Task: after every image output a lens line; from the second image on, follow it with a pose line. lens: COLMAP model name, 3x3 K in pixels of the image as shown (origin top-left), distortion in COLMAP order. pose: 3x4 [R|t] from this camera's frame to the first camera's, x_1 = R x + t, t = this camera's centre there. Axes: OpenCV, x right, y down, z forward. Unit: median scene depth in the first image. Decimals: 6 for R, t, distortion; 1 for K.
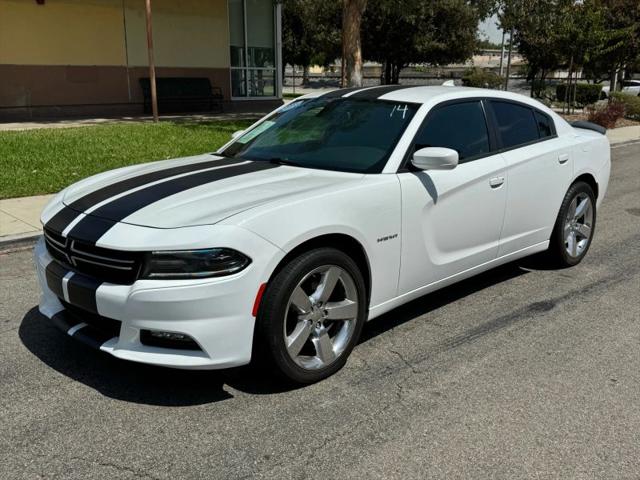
lens RADIAL K [[635.0, 0, 330.4], [0, 635.0, 239.8], [0, 0, 1]] dist [0.133456, -0.258029]
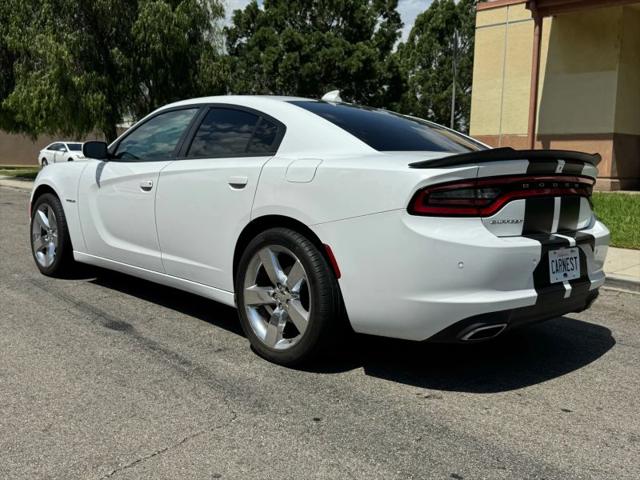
lens RADIAL K [[637.9, 0, 316.2], [0, 637.9, 237.7], [0, 0, 1]] dist [0.127845, -0.262785]
pose [[-0.042673, 0.114701, -0.992483, 1.546118], [-0.274115, 0.953923, 0.122030, -0.256669], [0.960750, 0.277262, -0.009266, 1.605534]]
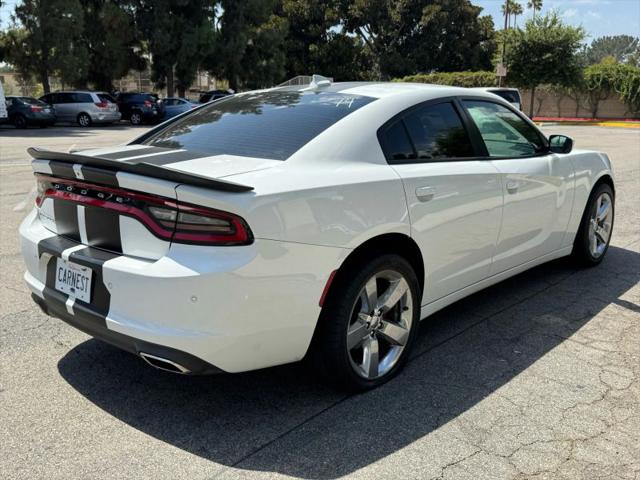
lens RADIAL K [[637.9, 0, 316.2], [0, 637.9, 237.7], [0, 0, 1]] dist [0.127845, -0.262785]
pose [[-0.999007, -0.002492, -0.044487, 0.344022], [-0.022362, 0.891621, 0.452230, -0.641318], [0.038539, 0.452776, -0.890791, 2.686095]]
